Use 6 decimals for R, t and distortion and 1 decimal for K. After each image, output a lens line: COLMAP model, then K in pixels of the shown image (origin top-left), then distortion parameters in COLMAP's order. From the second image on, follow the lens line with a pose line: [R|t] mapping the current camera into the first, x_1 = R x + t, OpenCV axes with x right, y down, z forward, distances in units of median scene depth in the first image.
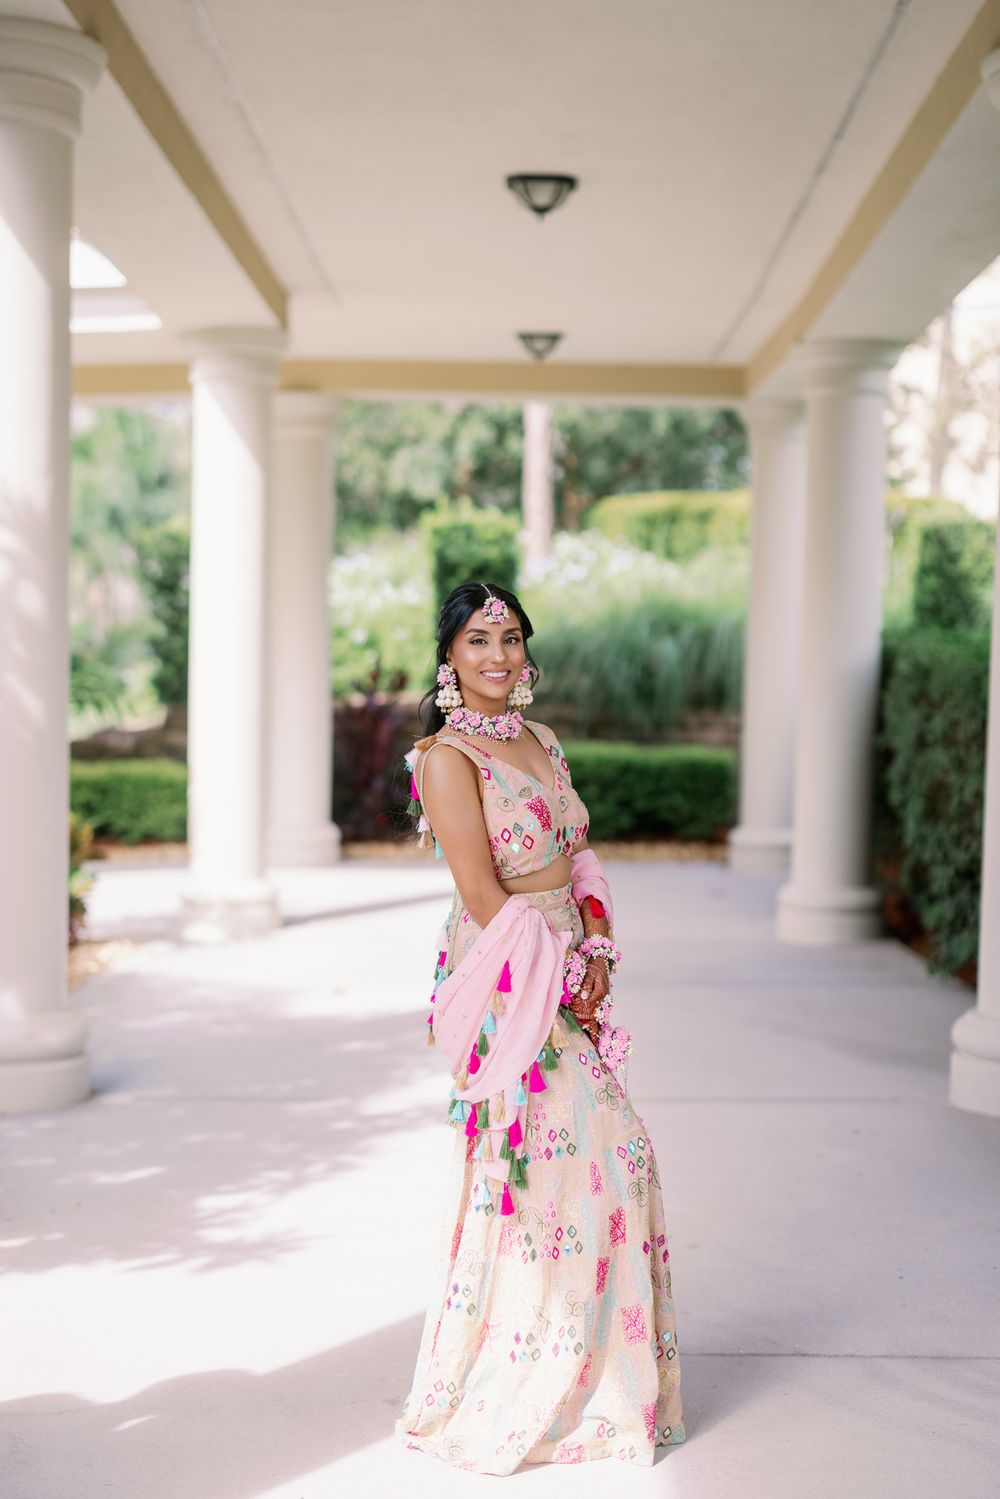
lens RADIAL K [[2104.4, 0, 496.4], [0, 2104.4, 780.1], [0, 0, 1]] dist [0.014368, 0.050825]
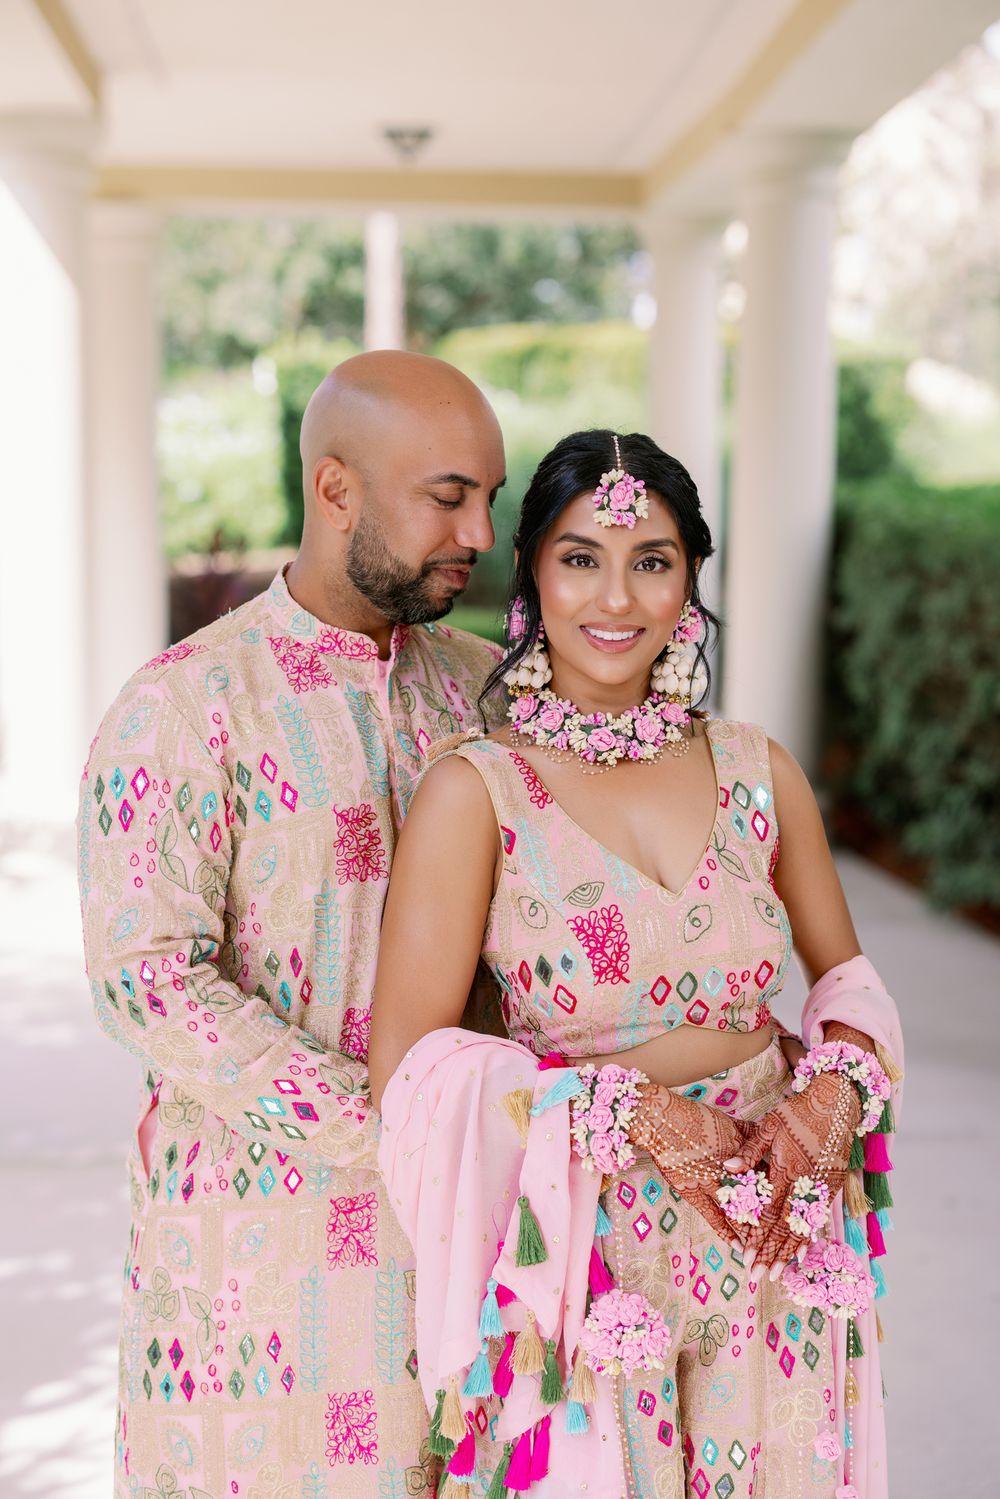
lens RADIAL K [[2104.4, 0, 496.4], [0, 2104.4, 780.1], [0, 0, 1]] dist [0.014368, 0.050825]
pose [[0.996495, -0.020414, 0.081126, -0.016808], [0.014507, 0.997244, 0.072755, -0.013730], [-0.082388, -0.071324, 0.994045, 0.139616]]
